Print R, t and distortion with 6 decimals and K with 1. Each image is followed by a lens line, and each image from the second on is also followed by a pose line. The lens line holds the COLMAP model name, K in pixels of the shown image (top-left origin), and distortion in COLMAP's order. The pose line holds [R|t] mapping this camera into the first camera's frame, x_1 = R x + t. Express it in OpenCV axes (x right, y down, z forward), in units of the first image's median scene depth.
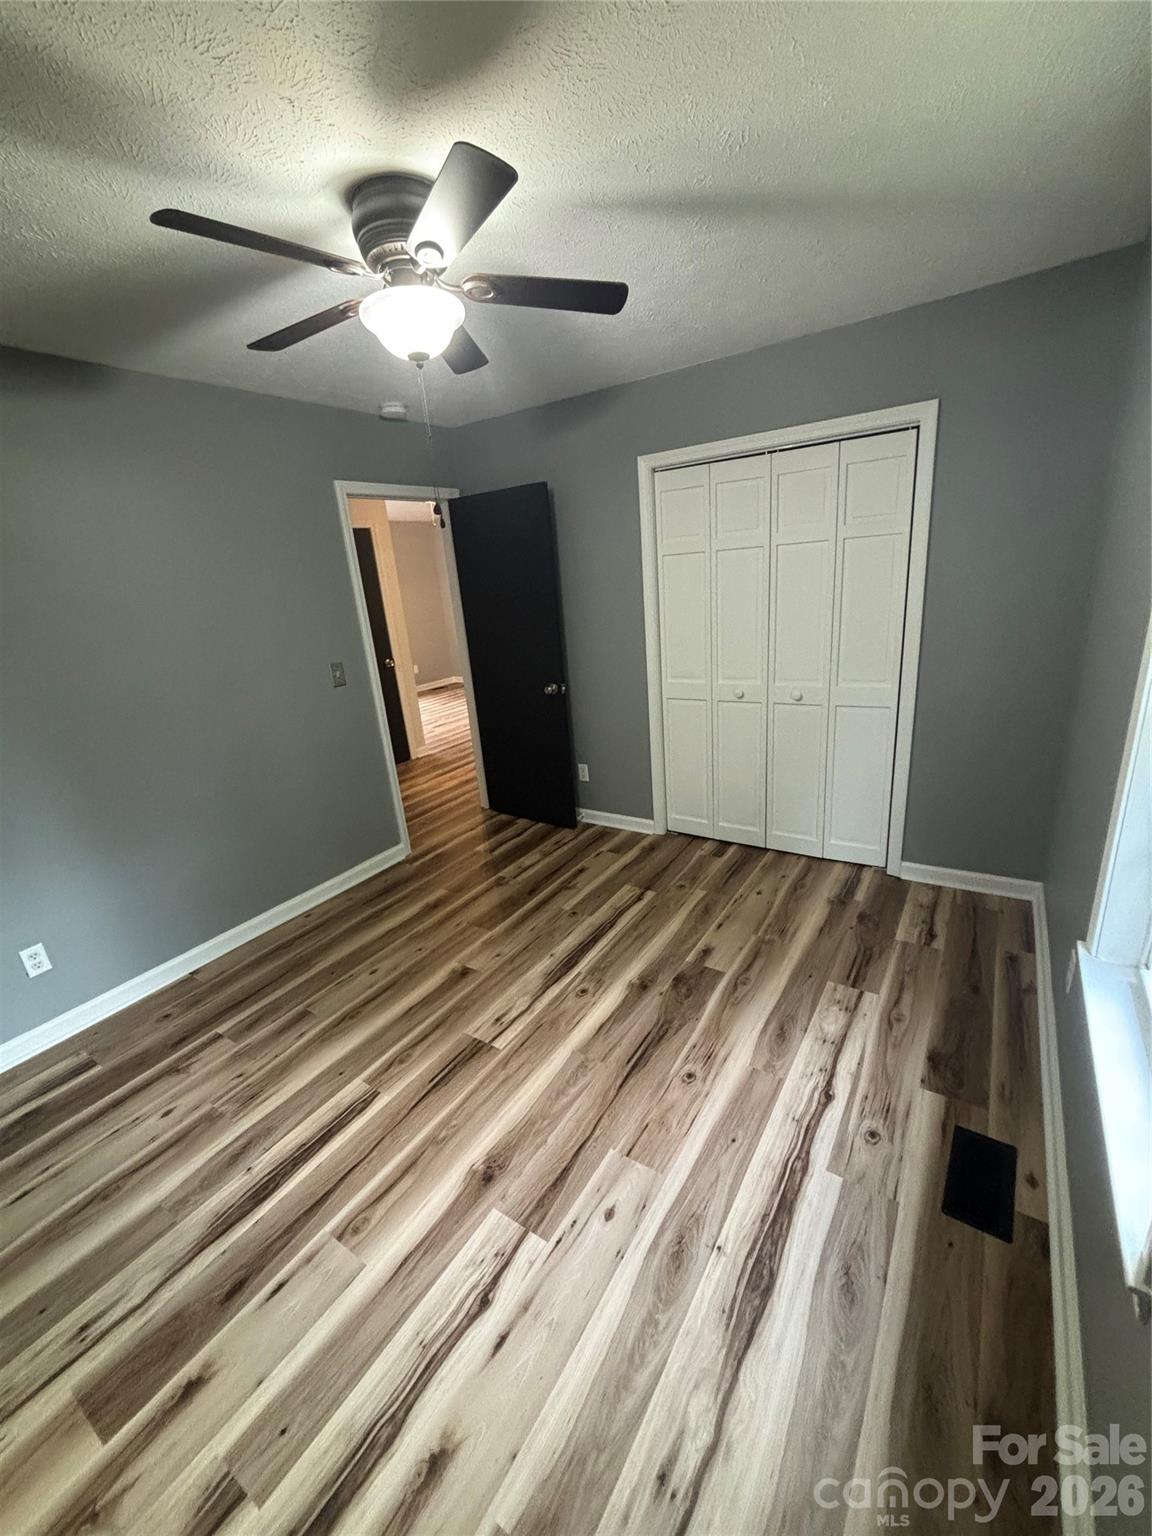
lens RADIAL K [[617.8, 0, 576.5], [0, 617.8, 769.6], [0, 0, 1]] dist [-0.001559, -0.000129]
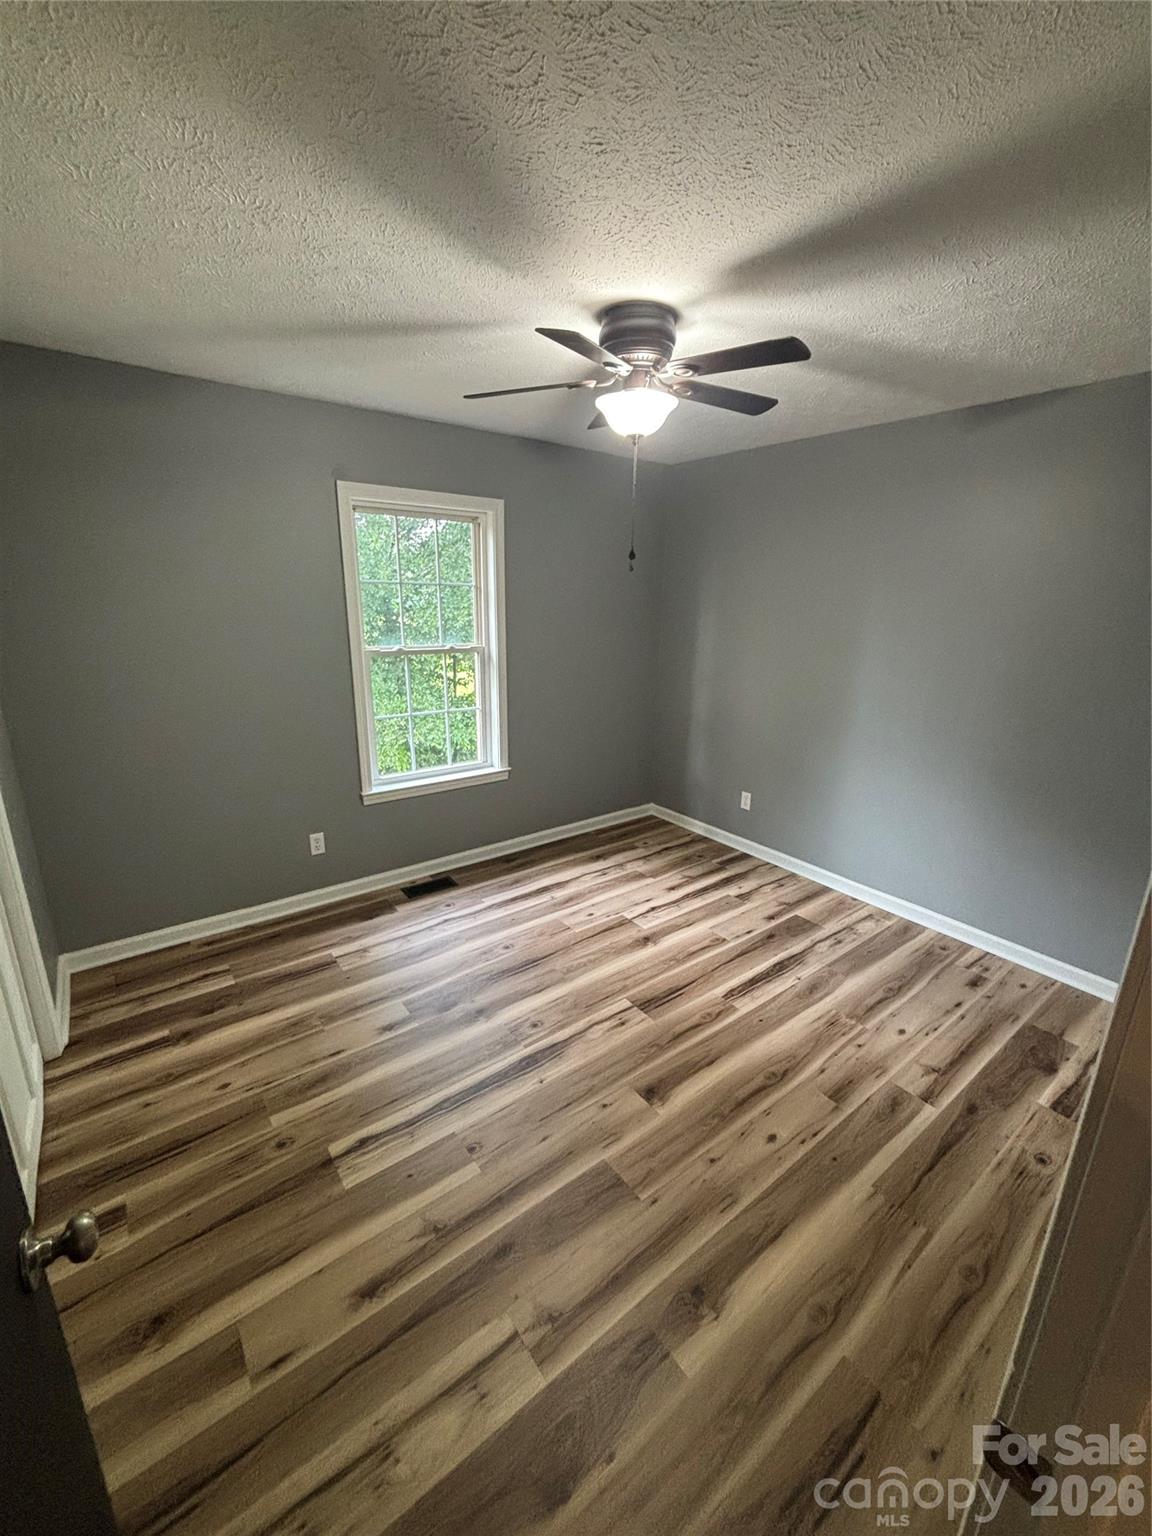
lens RADIAL K [[617.8, 0, 566.9], [0, 617.8, 764.2], [0, 0, 1]] dist [-0.001559, -0.000129]
pose [[-0.937298, -0.030912, 0.347156, -0.406328], [0.161085, 0.844866, 0.510150, -0.547054], [-0.309070, 0.534084, -0.786912, 1.684386]]
